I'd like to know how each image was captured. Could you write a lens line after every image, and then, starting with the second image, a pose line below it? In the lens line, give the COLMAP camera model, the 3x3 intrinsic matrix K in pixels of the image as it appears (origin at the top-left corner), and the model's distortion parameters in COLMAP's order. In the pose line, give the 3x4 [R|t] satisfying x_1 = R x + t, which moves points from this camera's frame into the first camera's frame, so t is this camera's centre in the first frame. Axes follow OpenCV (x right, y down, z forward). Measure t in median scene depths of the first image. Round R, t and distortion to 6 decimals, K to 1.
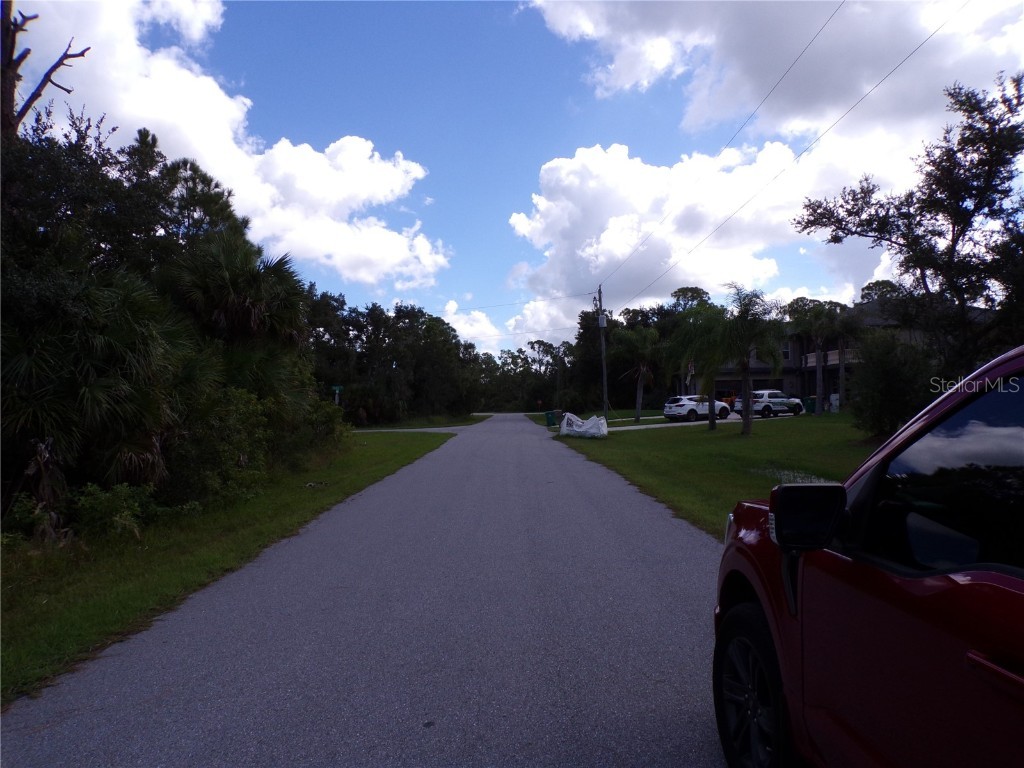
lens RADIAL K [[689.6, 0, 512.0], [0, 689.6, 384.0], [0, 0, 1]] dist [0.010273, 0.003593]
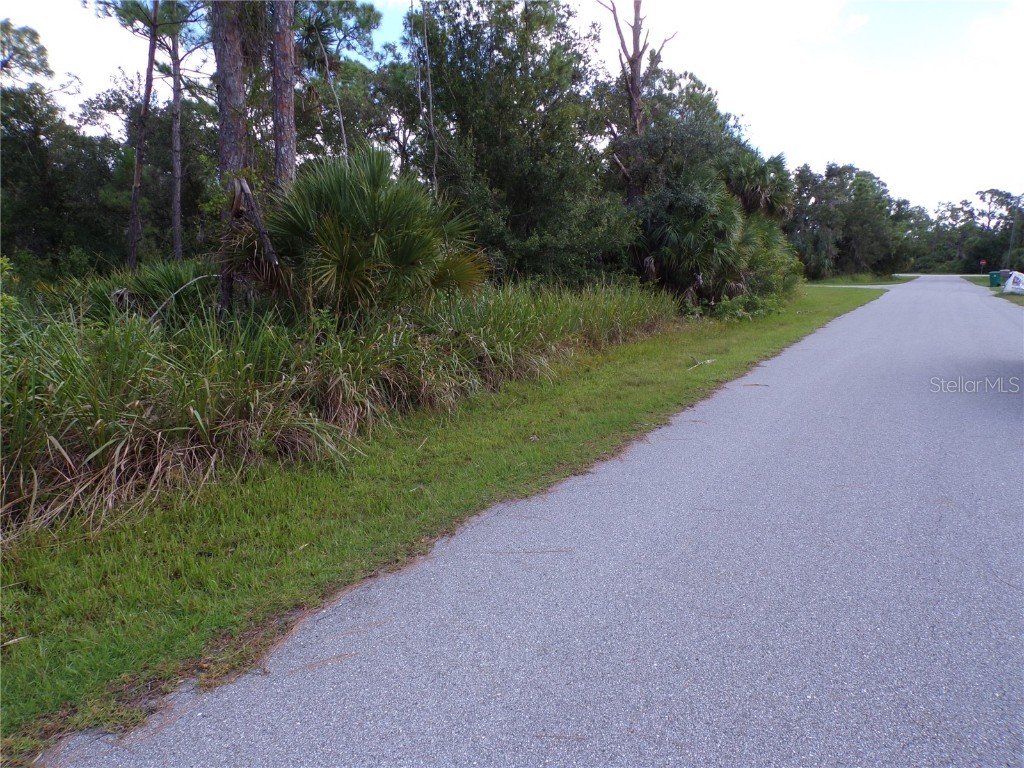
lens RADIAL K [[689.6, 0, 512.0], [0, 689.6, 384.0], [0, 0, 1]] dist [0.010273, 0.003593]
pose [[0.852857, 0.104259, -0.511630, -0.005160], [0.001182, 0.979474, 0.201567, -0.001557], [0.522143, -0.172512, 0.835228, -0.113704]]
